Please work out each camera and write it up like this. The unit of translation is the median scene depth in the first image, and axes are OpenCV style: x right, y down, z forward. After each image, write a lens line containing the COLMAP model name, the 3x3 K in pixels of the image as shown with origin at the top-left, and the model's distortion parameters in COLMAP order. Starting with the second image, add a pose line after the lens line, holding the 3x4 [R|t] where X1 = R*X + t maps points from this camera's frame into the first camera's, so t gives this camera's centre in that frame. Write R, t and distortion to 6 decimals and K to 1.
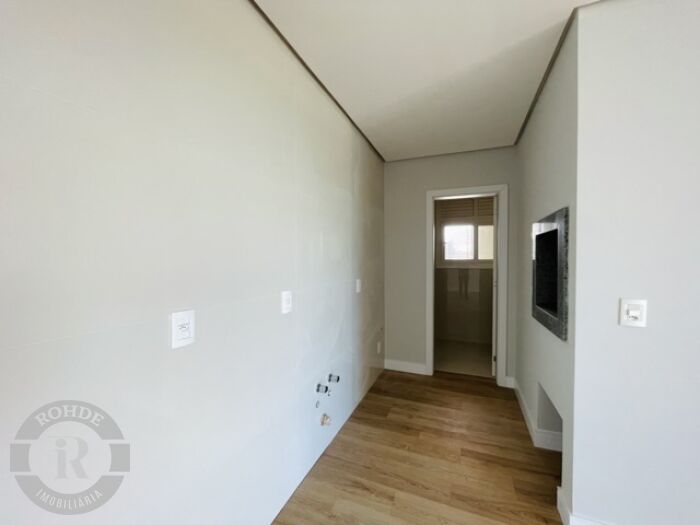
lens RADIAL K [[282.5, 0, 350.7], [0, 282.5, 258.0], [0, 0, 1]] dist [-0.002749, 0.000309]
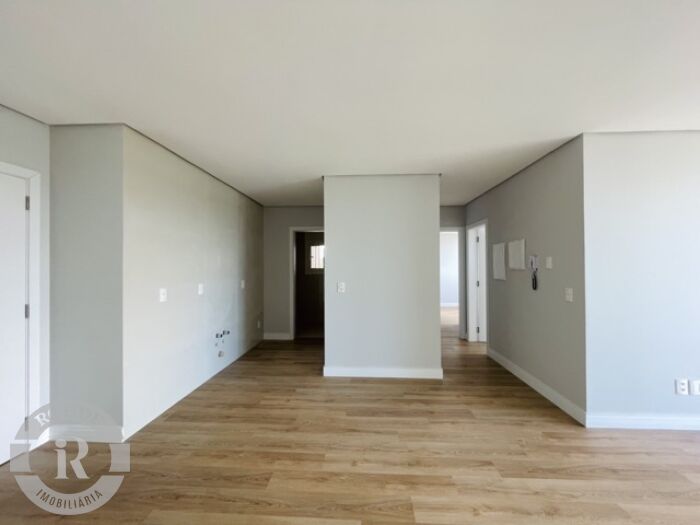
lens RADIAL K [[282.5, 0, 351.7], [0, 282.5, 263.1], [0, 0, 1]] dist [-0.002749, 0.000309]
pose [[0.944718, 0.000660, 0.327883, 0.079796], [0.003427, 0.999923, -0.011889, -0.006070], [-0.327865, 0.012355, 0.944644, -0.737416]]
